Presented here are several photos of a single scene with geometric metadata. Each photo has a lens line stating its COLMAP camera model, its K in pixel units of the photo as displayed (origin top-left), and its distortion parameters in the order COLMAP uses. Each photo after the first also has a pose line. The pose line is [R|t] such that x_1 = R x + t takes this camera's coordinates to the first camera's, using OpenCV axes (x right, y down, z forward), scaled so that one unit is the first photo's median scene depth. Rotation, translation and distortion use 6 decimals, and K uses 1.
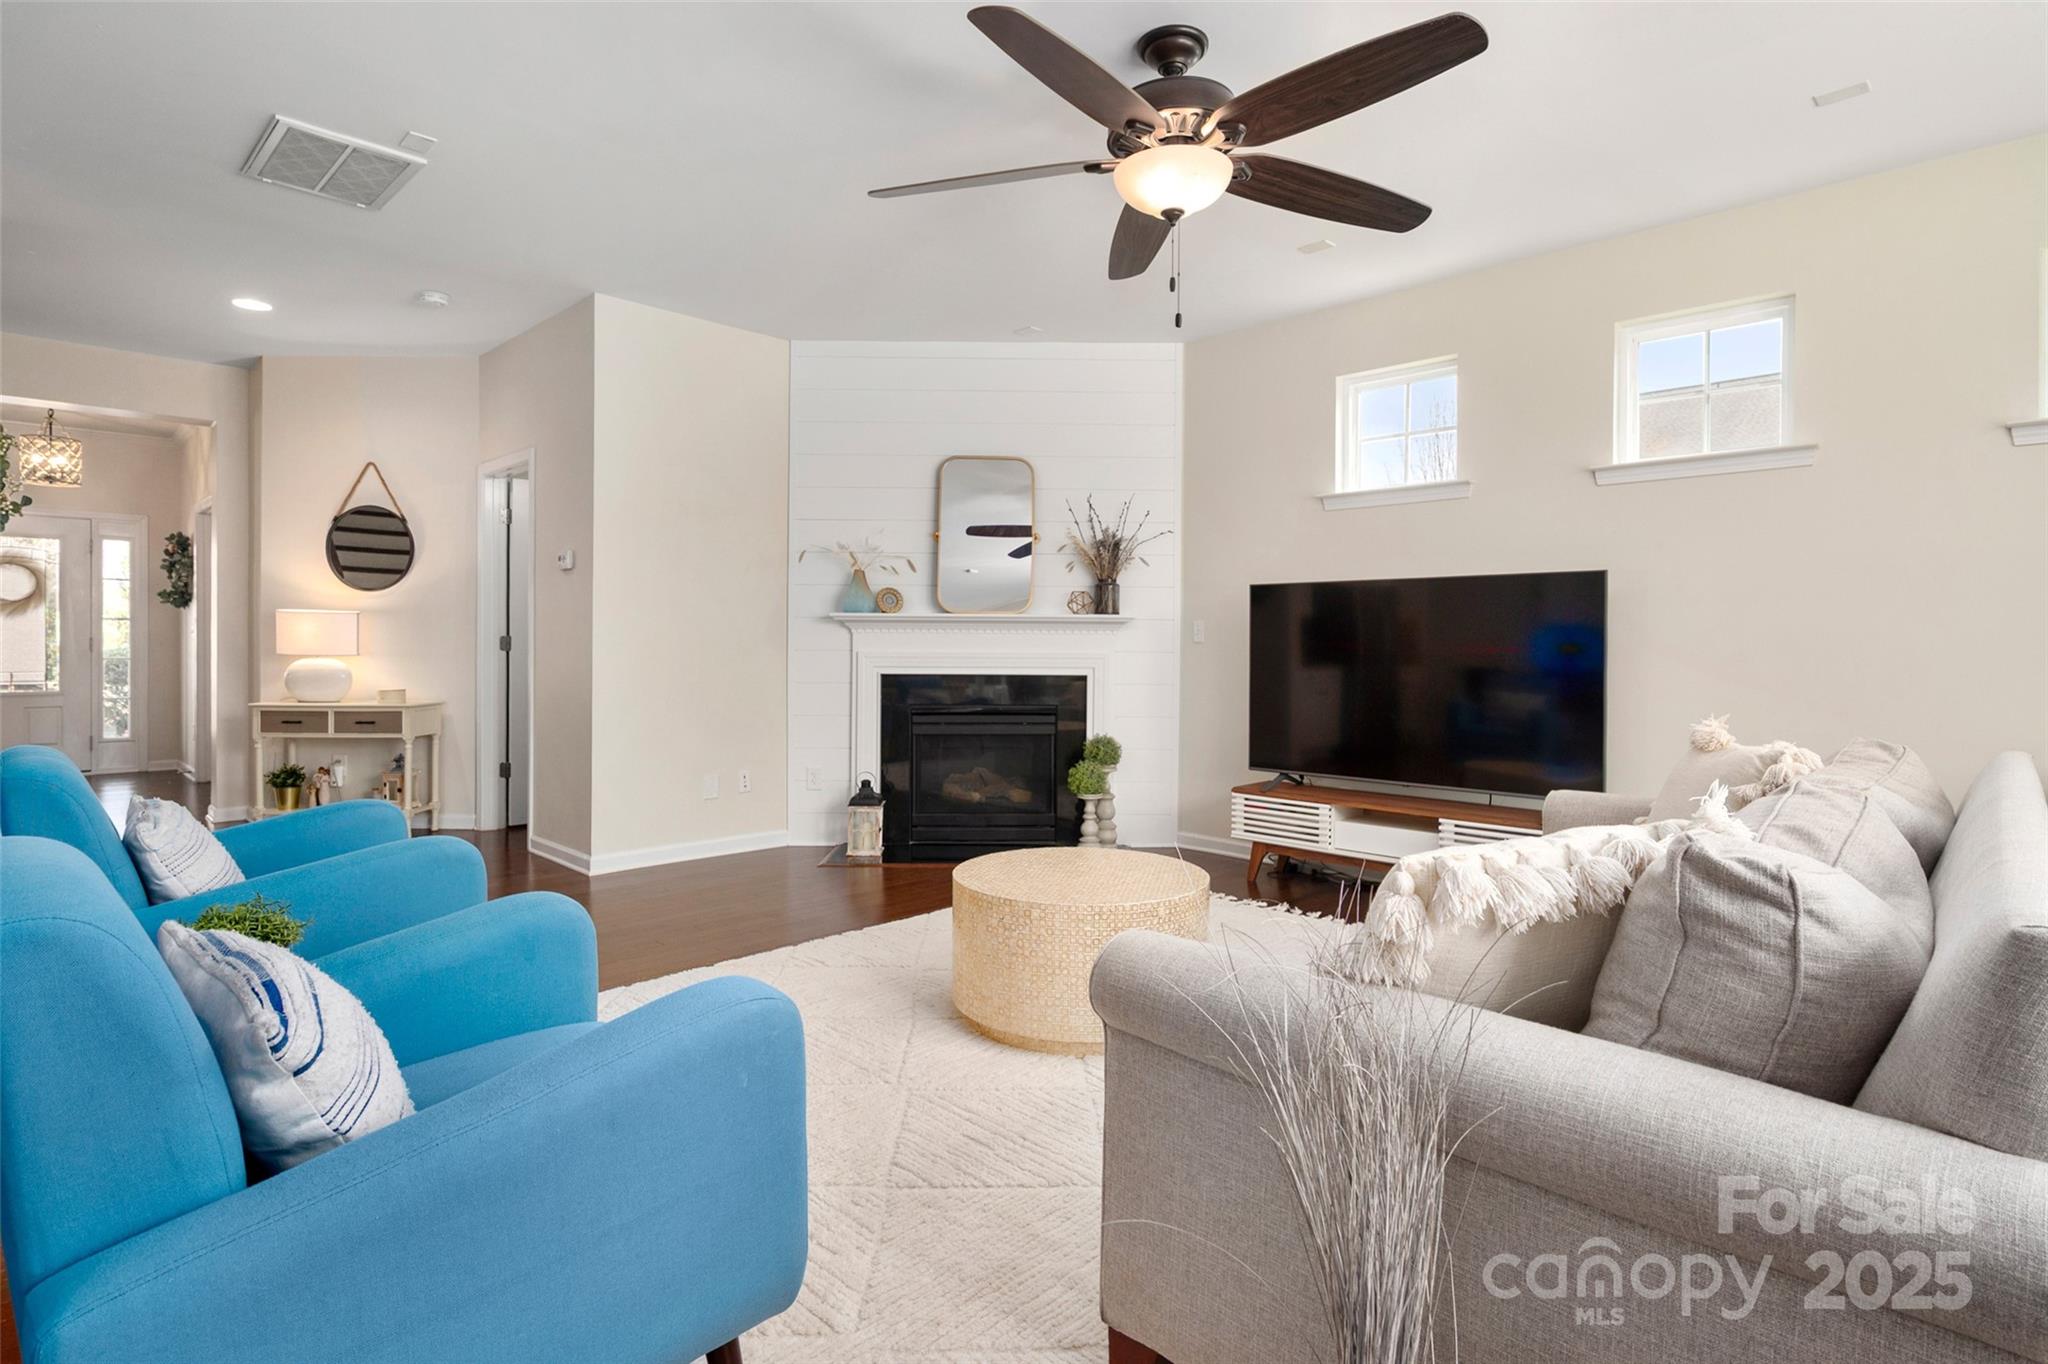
lens RADIAL K [[1017.8, 0, 1005.6], [0, 1017.8, 640.8], [0, 0, 1]] dist [0.000136, 0.000047]
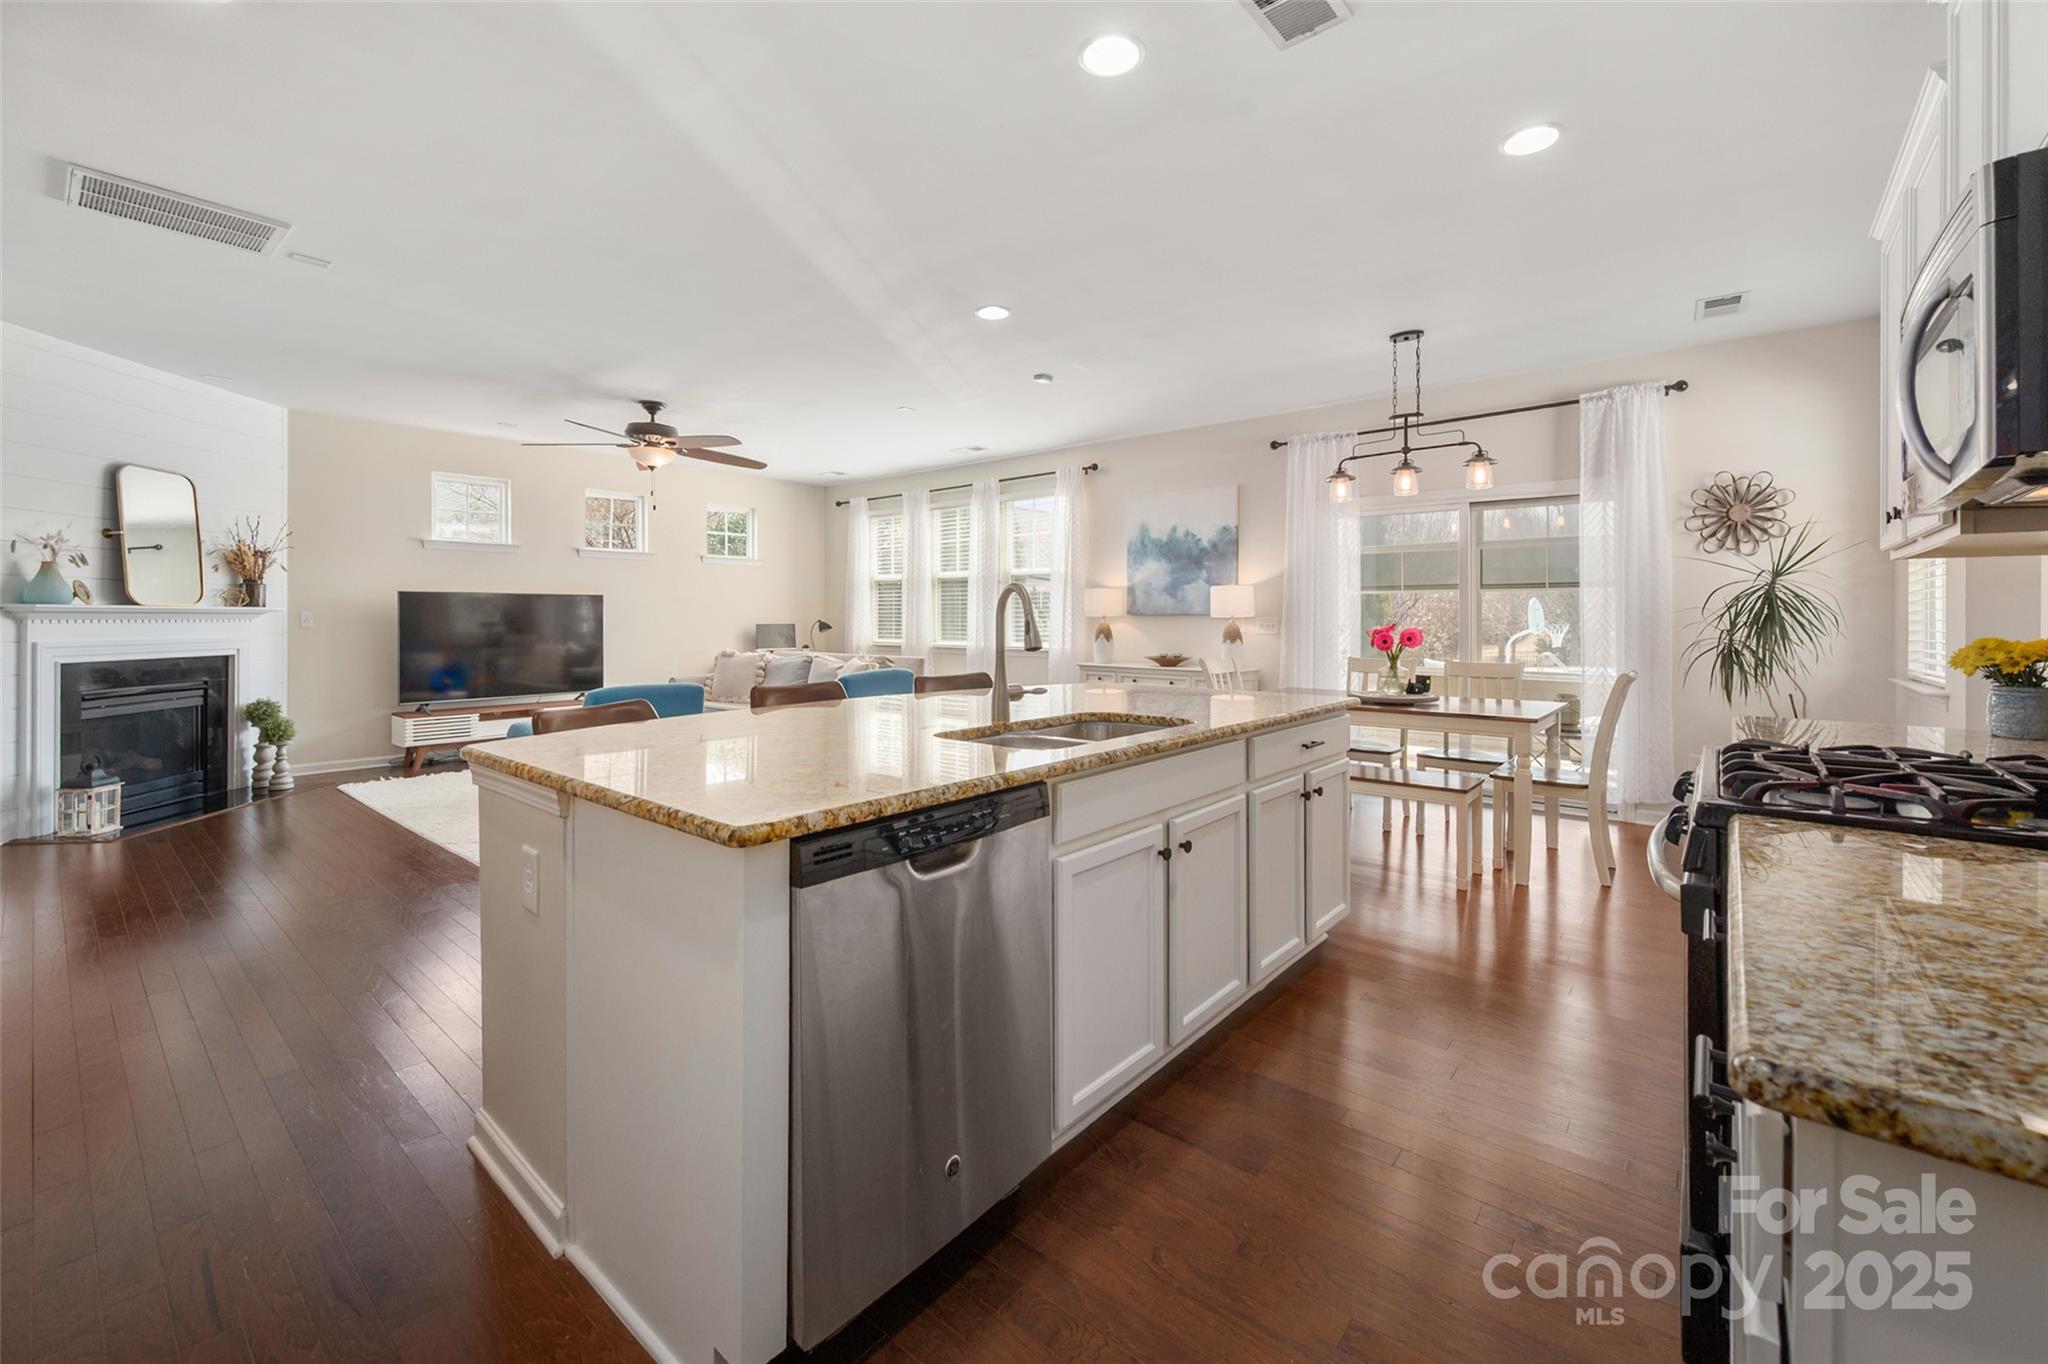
lens RADIAL K [[831.7, 0, 1033.6], [0, 831.7, 624.8], [0, 0, 1]] dist [-0.007939, -0.000226]
pose [[-0.088836, -0.011408, 0.995981, -1.036747], [-0.000427, 0.999935, 0.011415, -0.015623], [-0.996046, 0.000589, -0.088835, 0.097420]]
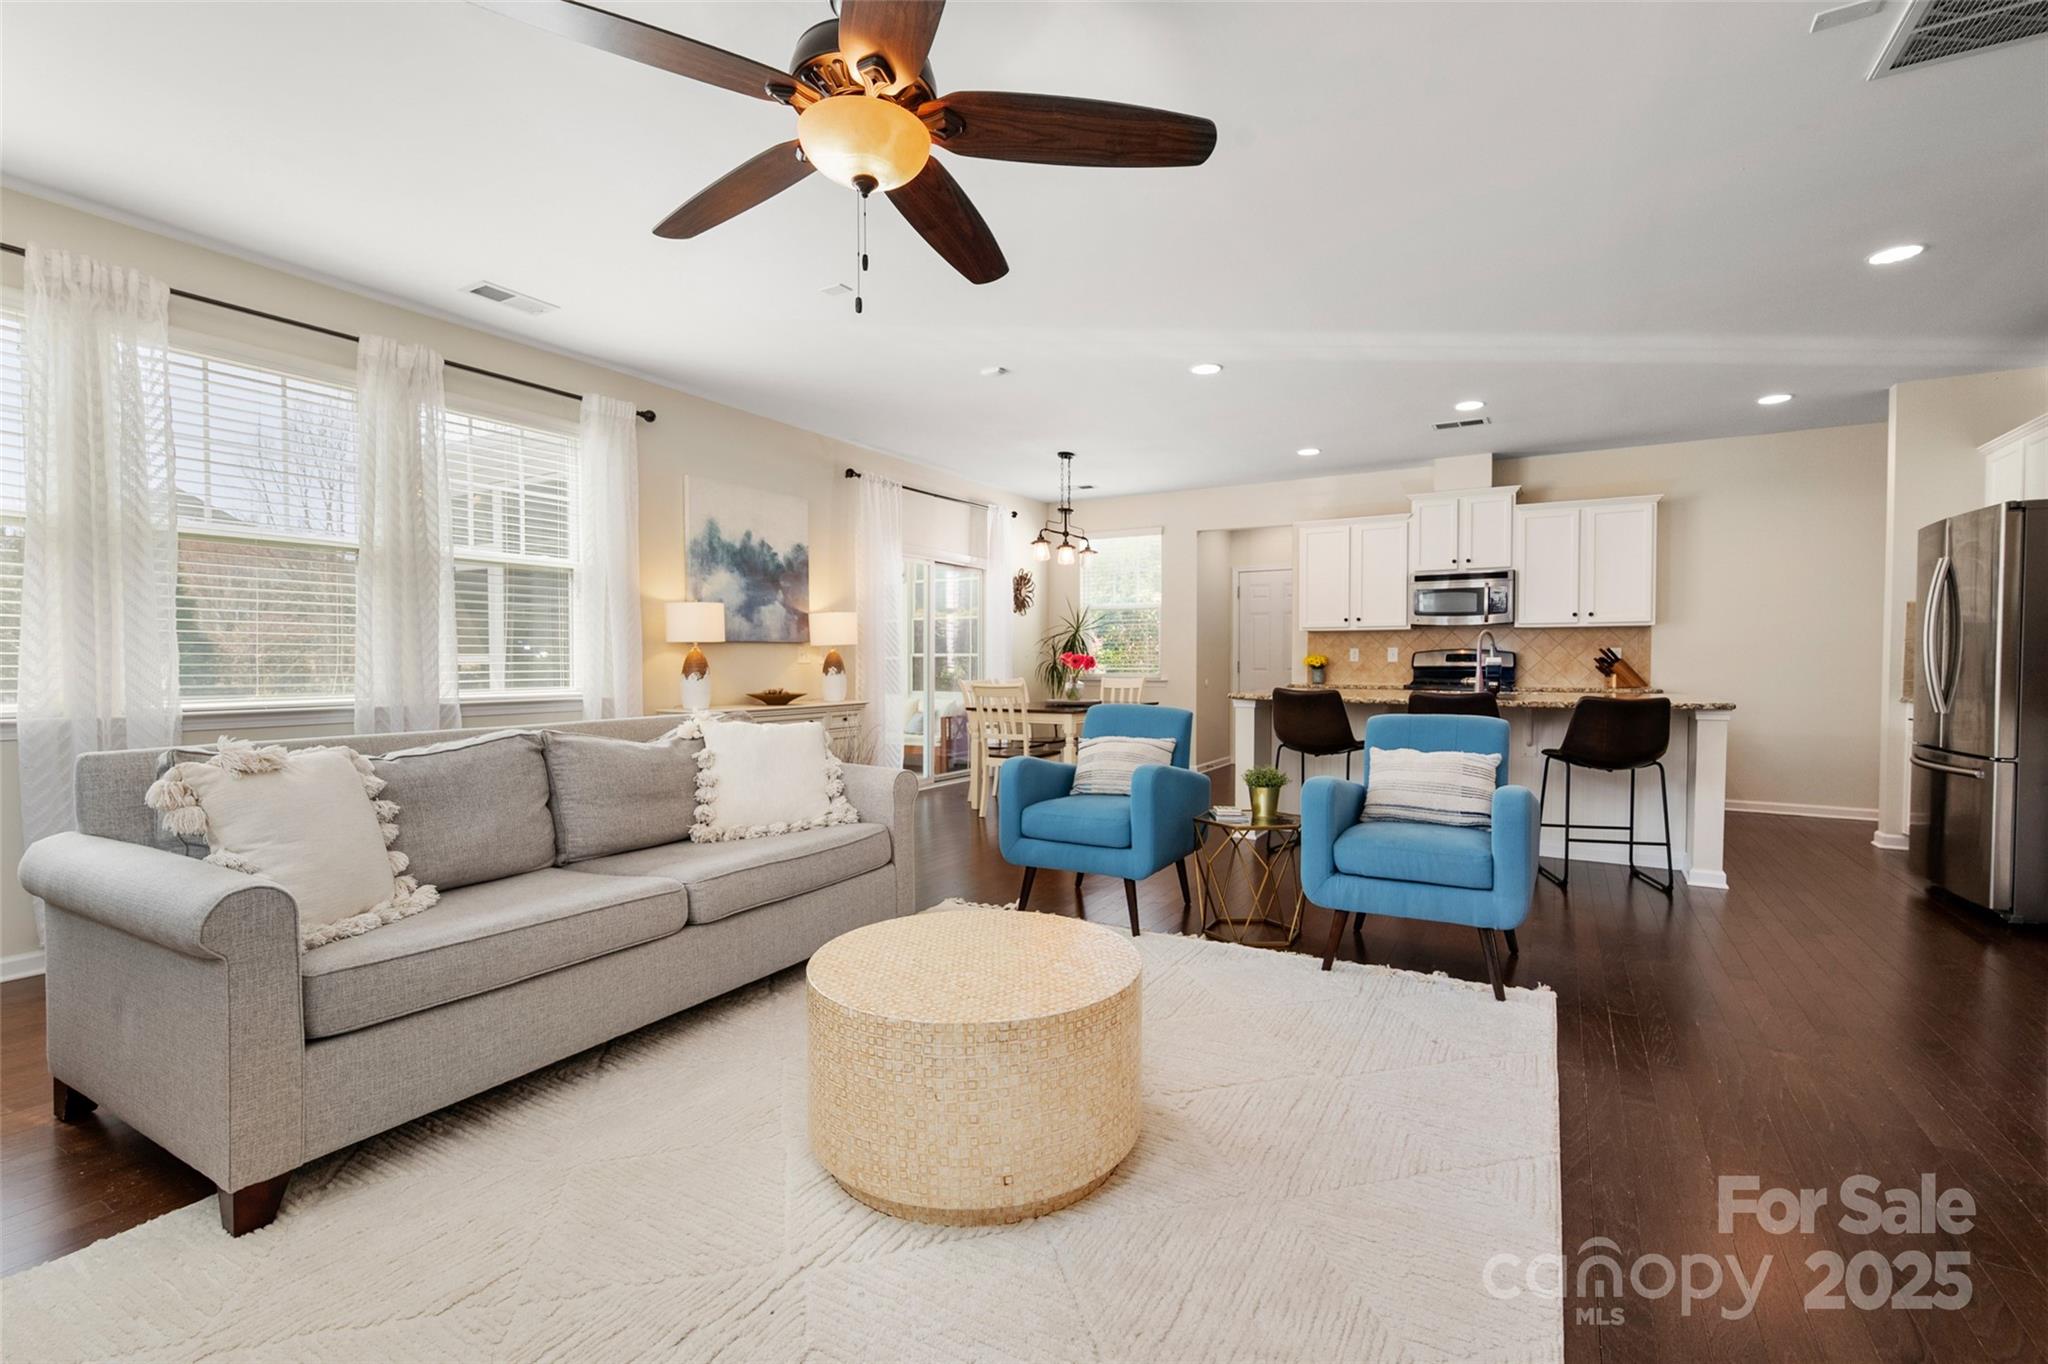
lens RADIAL K [[902.9, 0, 1040.4], [0, 902.9, 684.5], [0, 0, 1]] dist [0.000312, 0.000008]
pose [[-0.967170, 0.001724, -0.254125, 0.116030], [-0.005733, 0.999575, 0.028600, 0.001545], [0.254066, 0.029118, -0.966748, 0.915358]]
